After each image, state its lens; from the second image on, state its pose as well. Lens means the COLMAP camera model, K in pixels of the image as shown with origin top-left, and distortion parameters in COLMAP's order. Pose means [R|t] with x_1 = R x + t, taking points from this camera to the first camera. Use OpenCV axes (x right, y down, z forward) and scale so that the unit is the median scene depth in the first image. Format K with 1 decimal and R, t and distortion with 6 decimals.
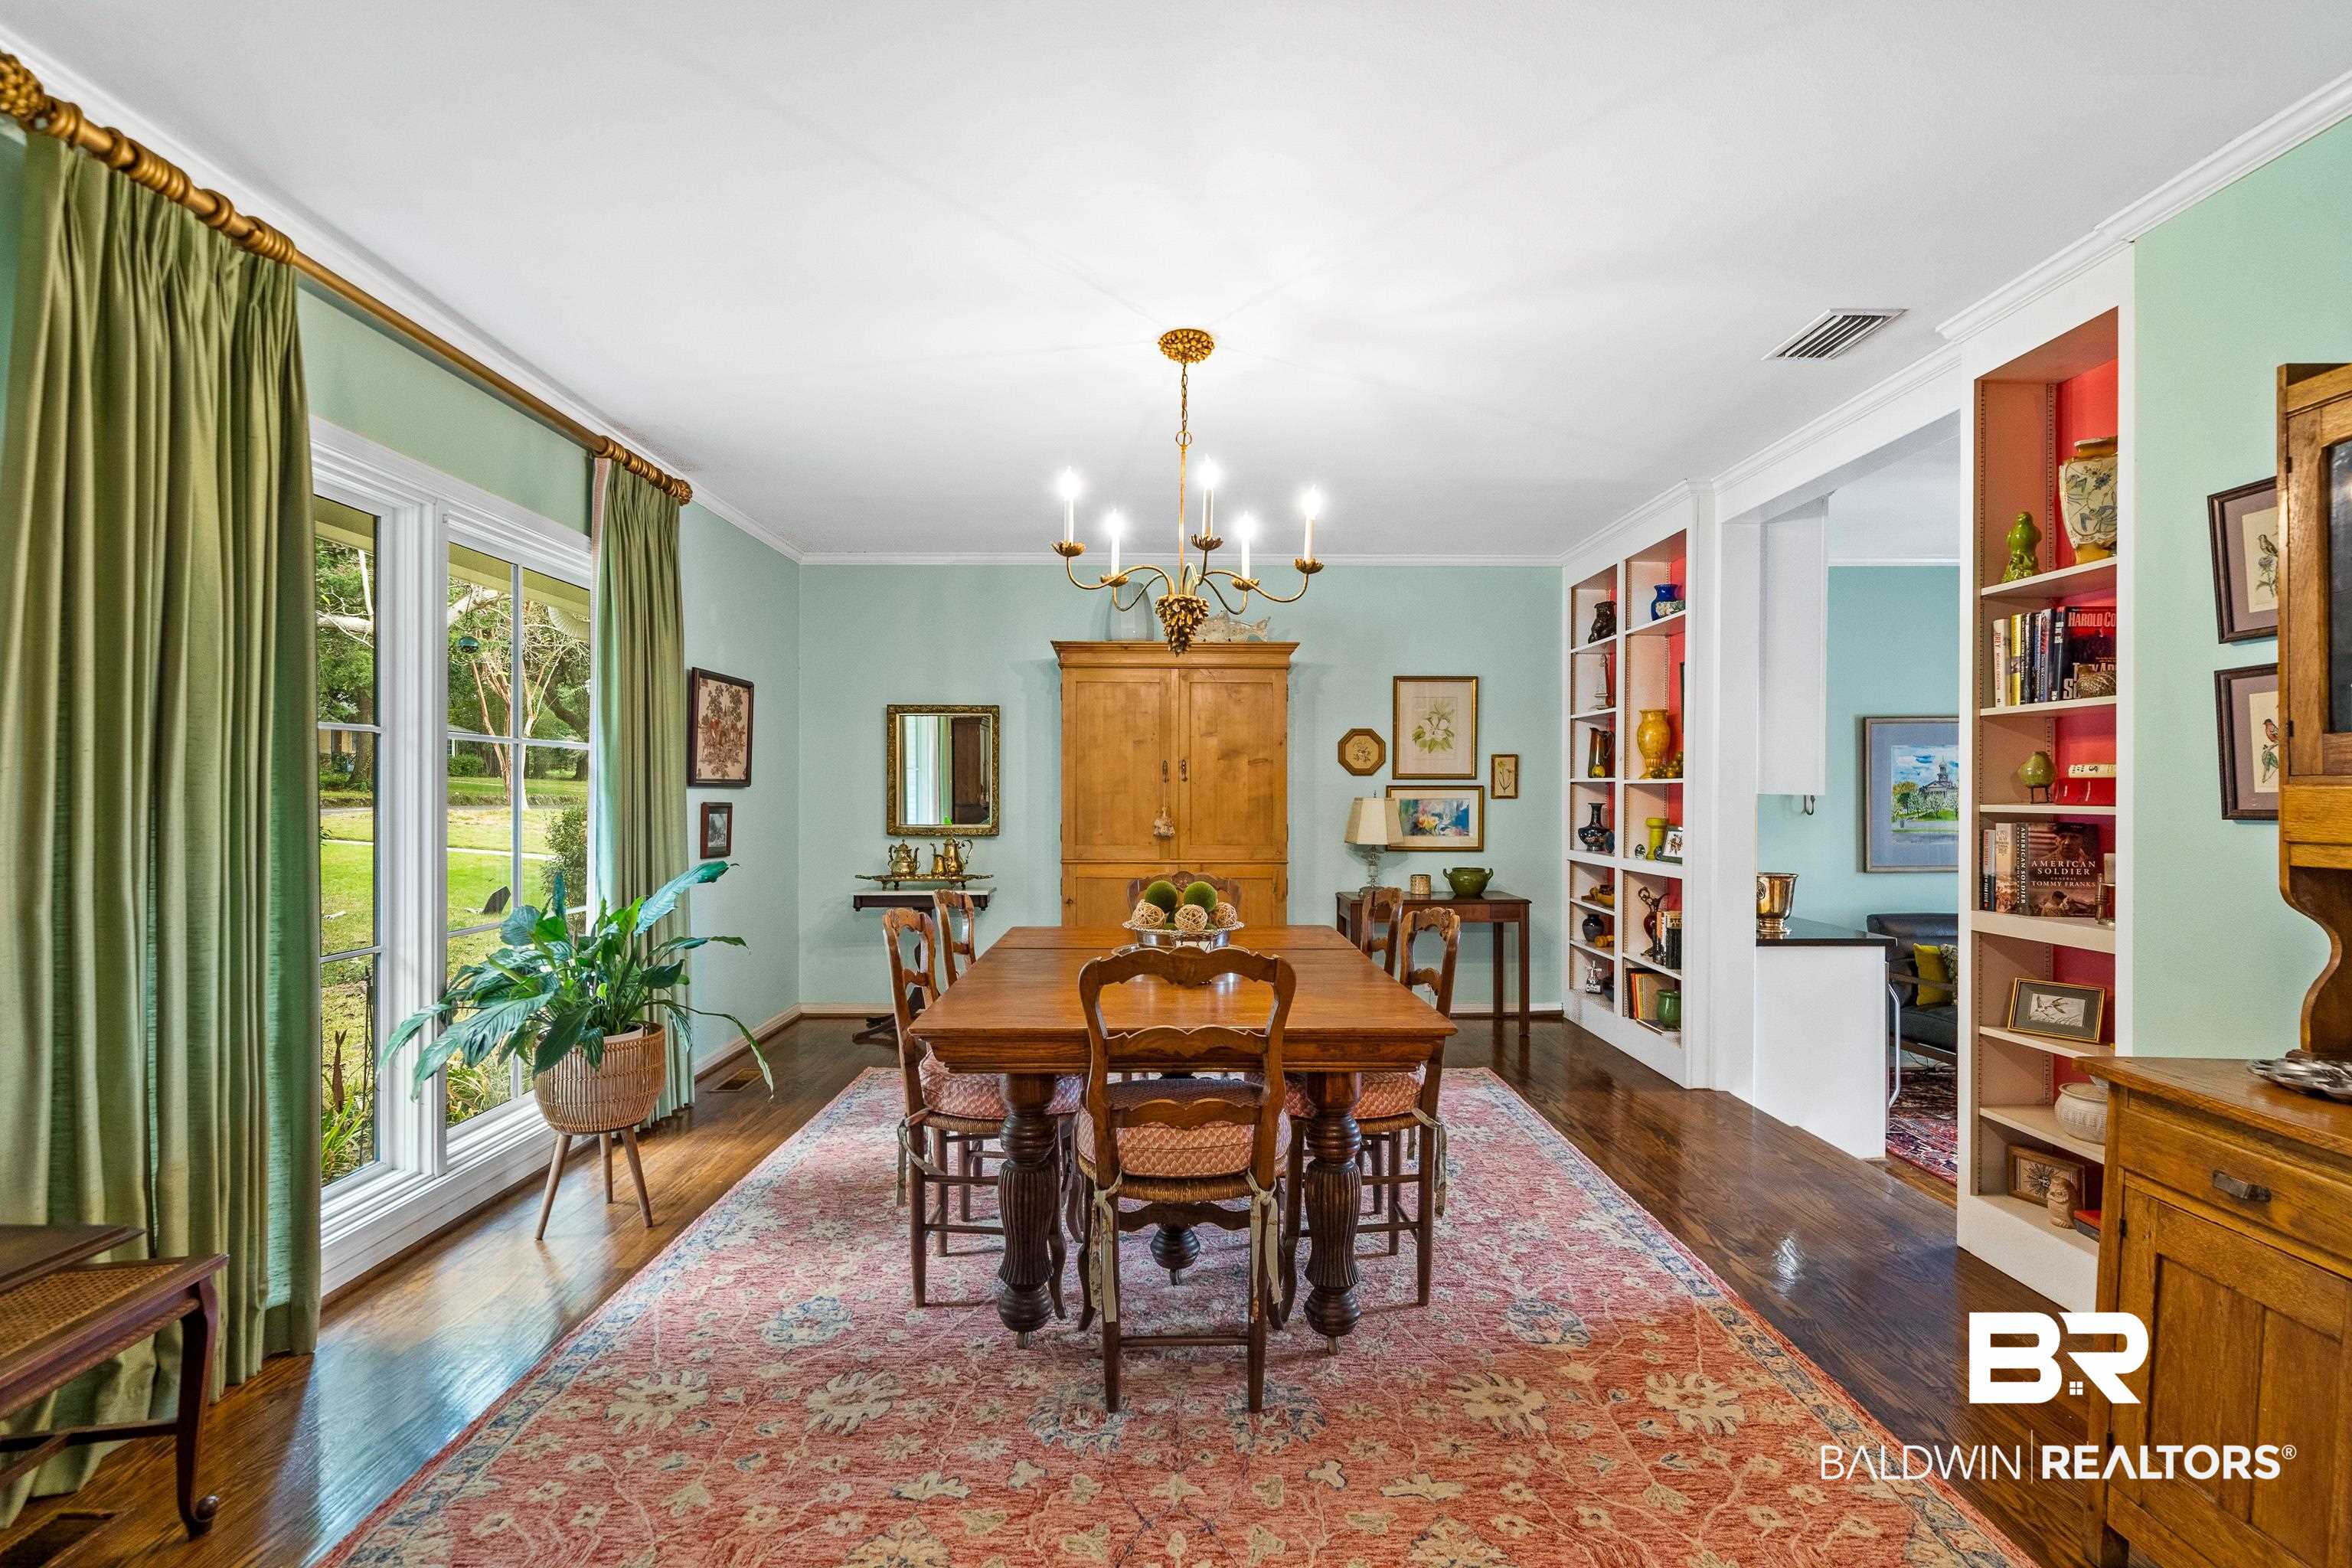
lens RADIAL K [[1131.7, 0, 1185.5], [0, 1131.7, 792.3], [0, 0, 1]] dist [-0.004831, 0.000851]
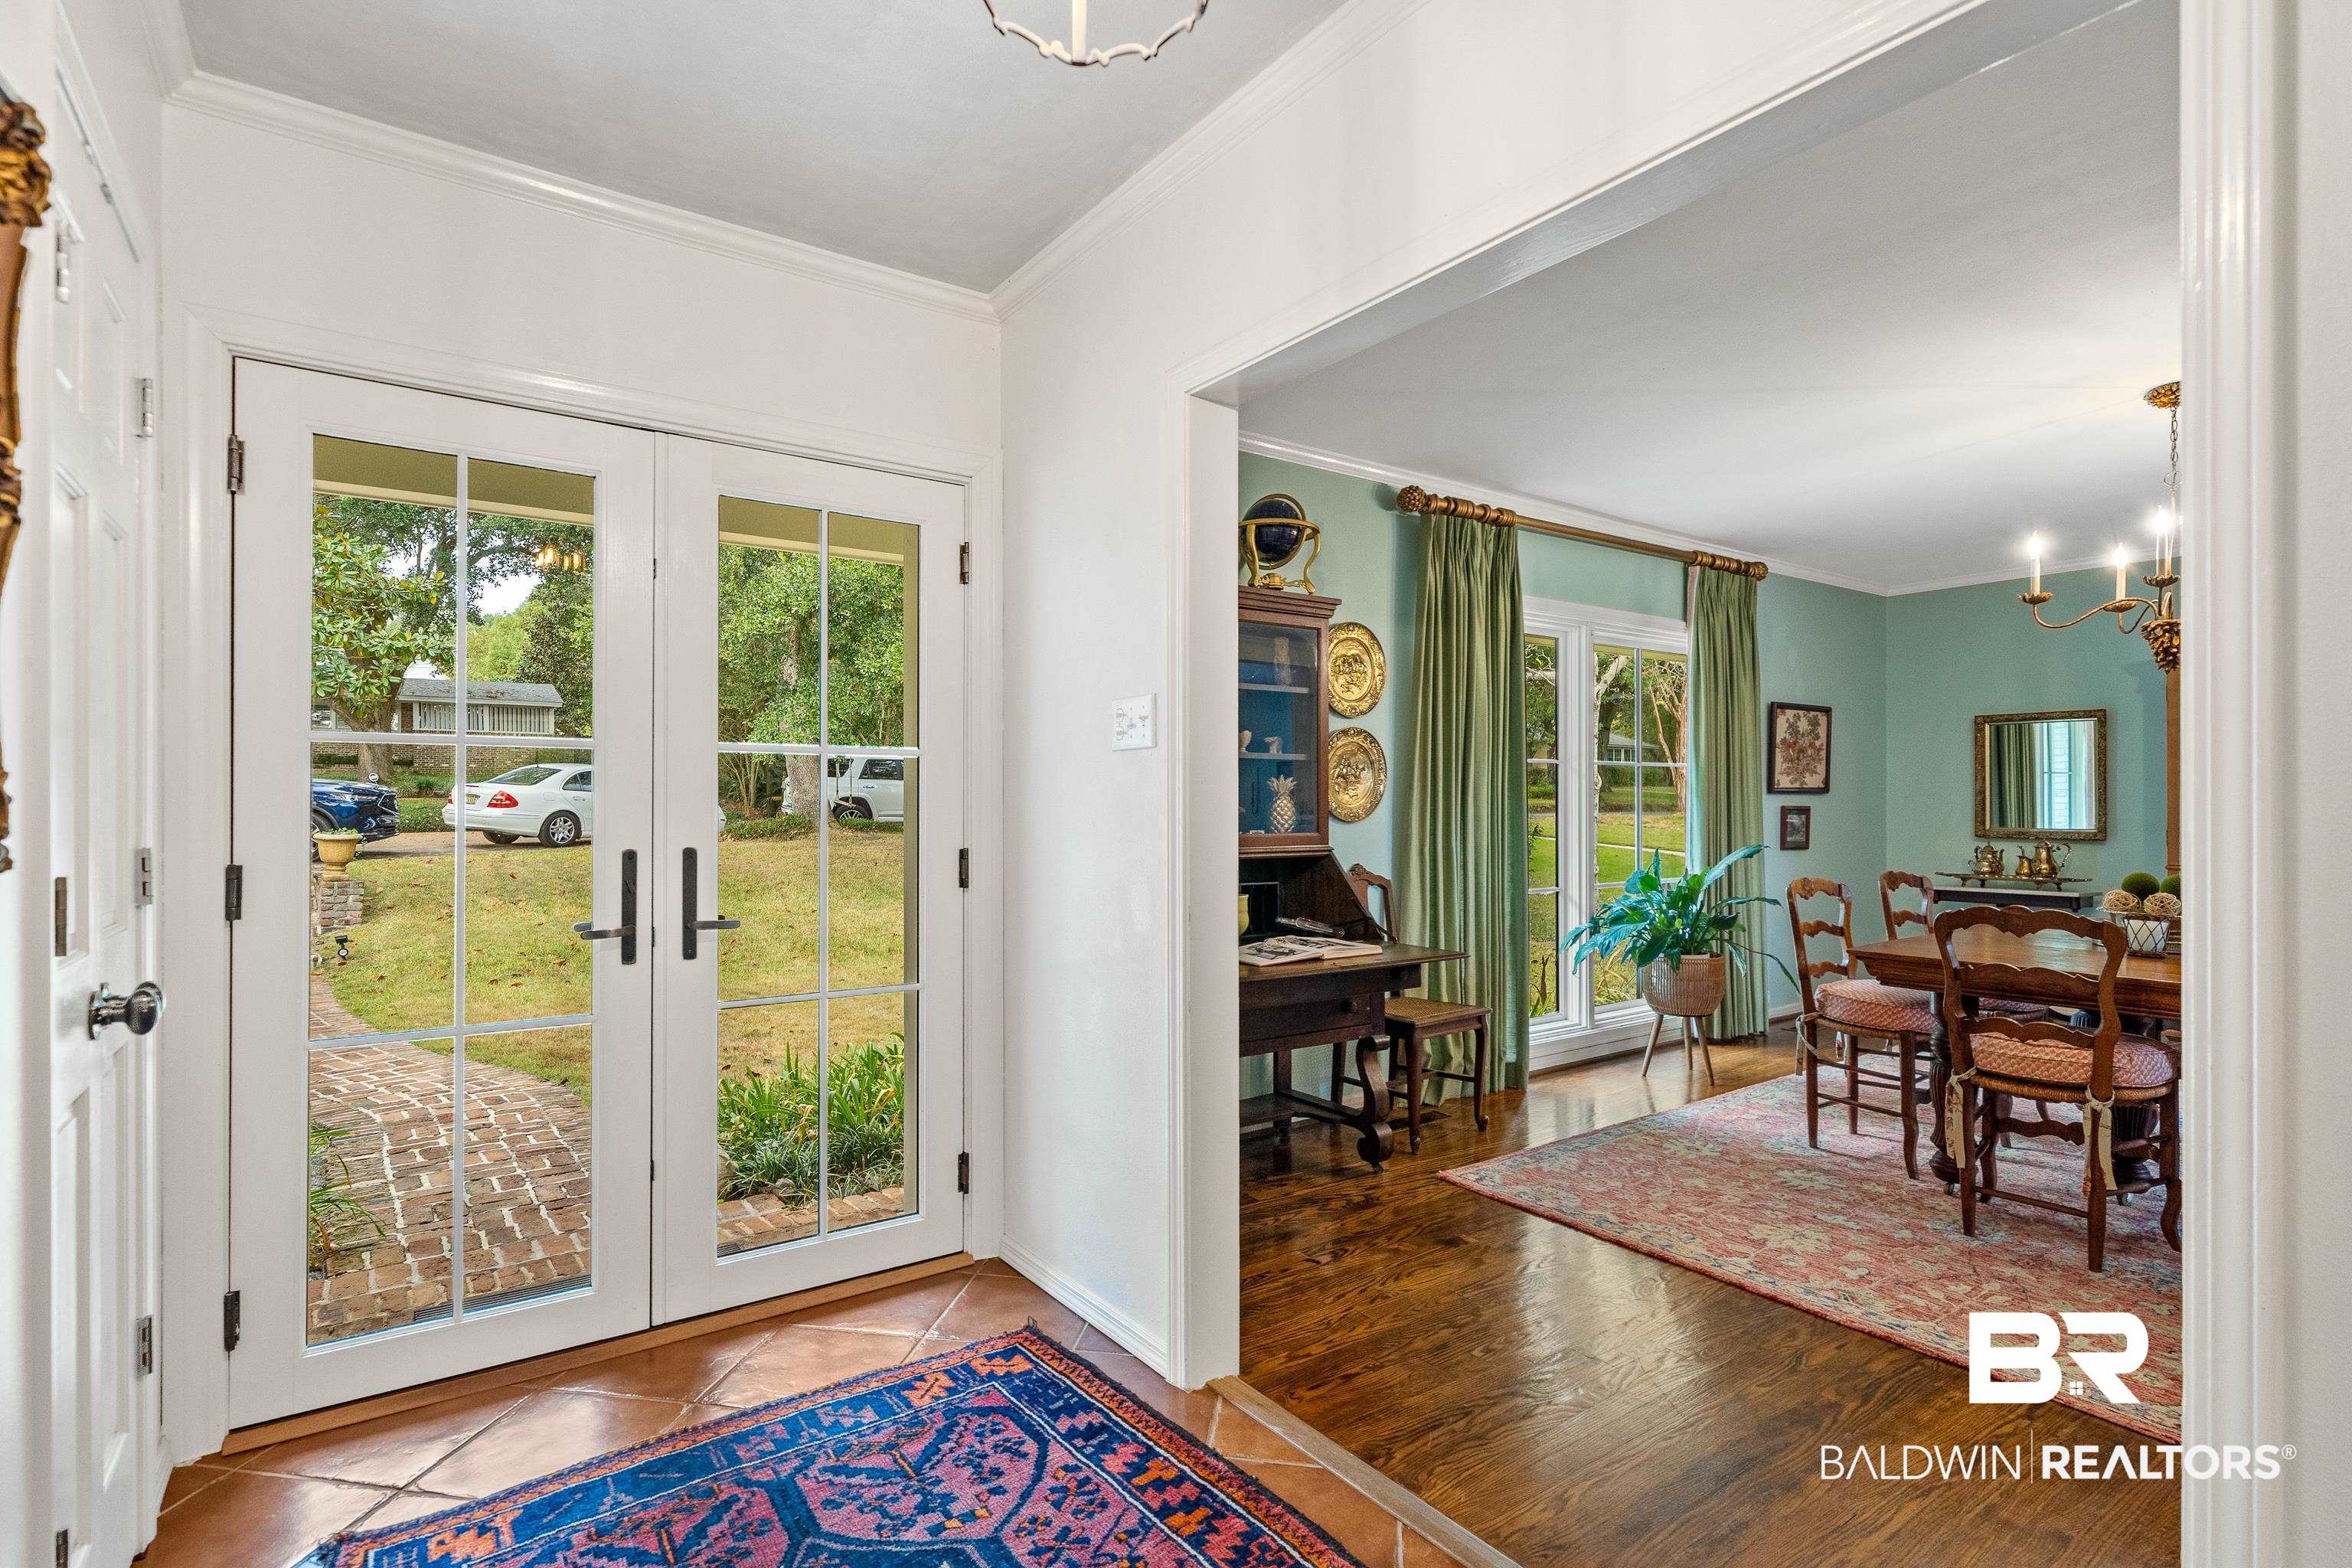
lens RADIAL K [[1131.7, 0, 1160.9], [0, 1131.7, 800.8], [0, 0, 1]] dist [-0.004831, 0.000851]
pose [[0.560355, -0.002128, -0.828250, 0.296549], [0.002443, 0.999997, -0.000916, 0.003194], [0.828249, -0.001510, 0.560359, -0.370666]]
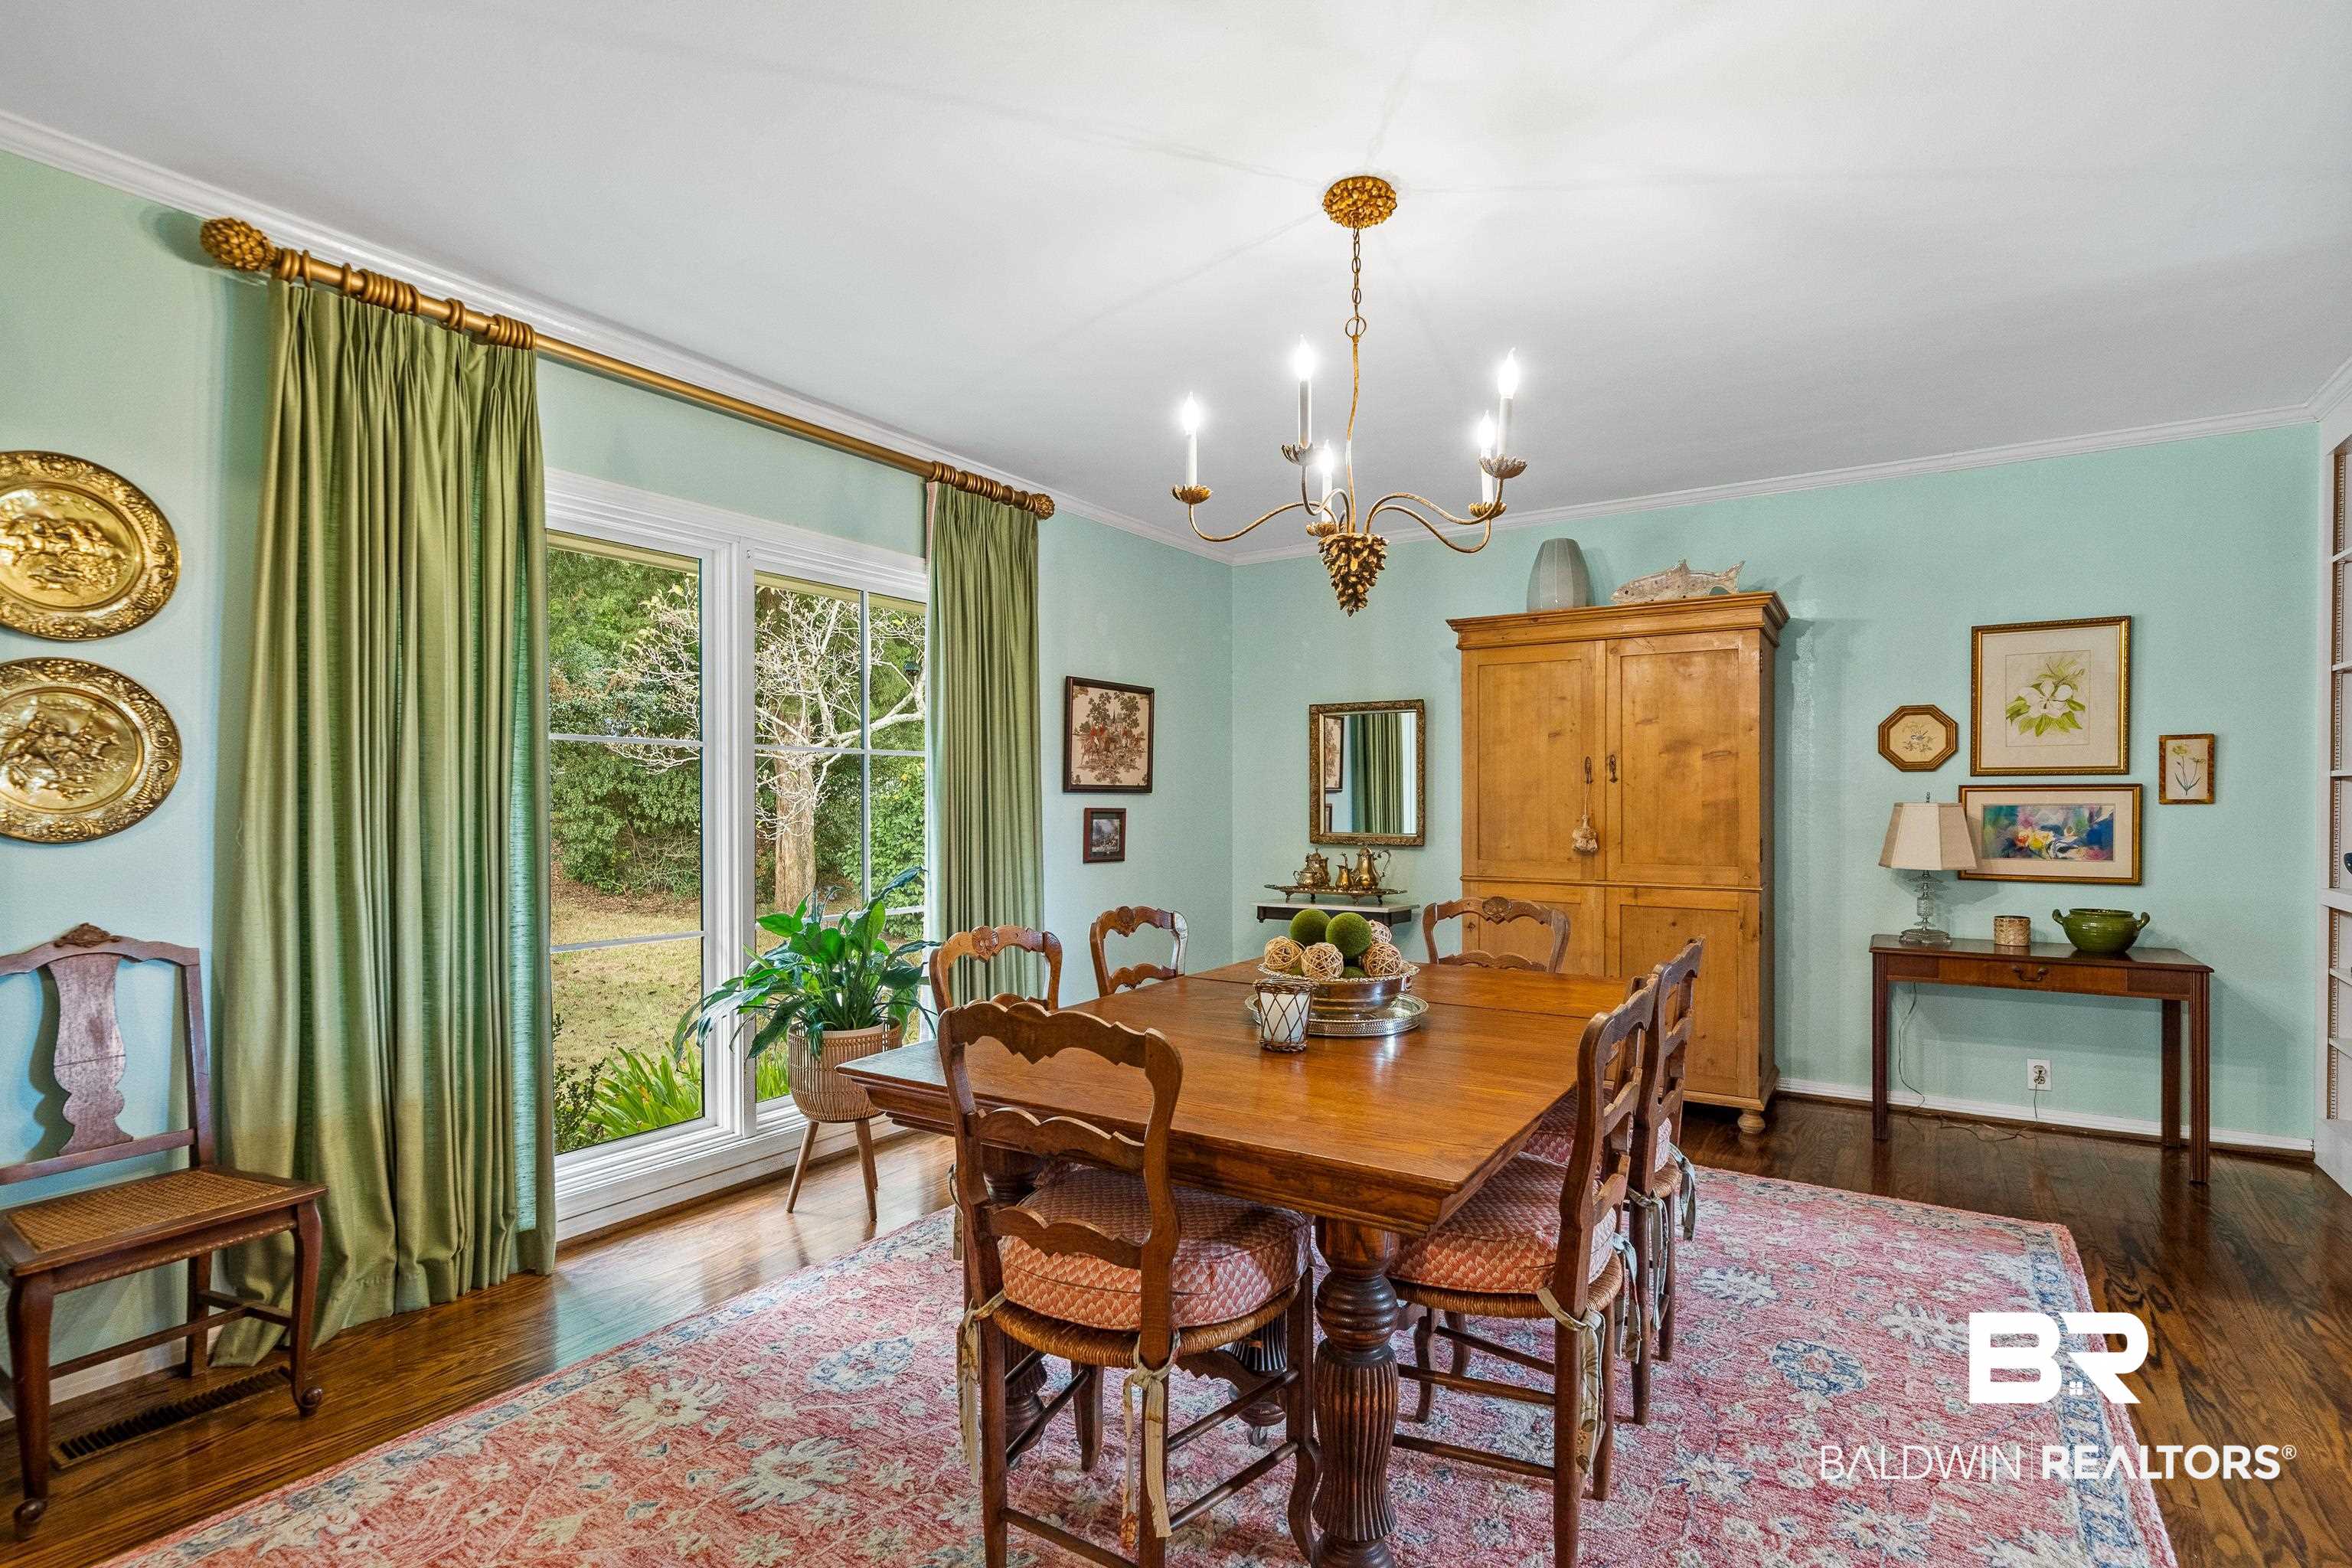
lens RADIAL K [[1131.7, 0, 1177.7], [0, 1131.7, 808.5], [0, 0, 1]] dist [-0.004831, 0.000851]
pose [[0.828877, 0.000954, -0.559430, 0.266795], [0.002872, 0.999978, 0.005960, 0.004201], [0.559424, -0.006547, 0.828856, 0.251357]]
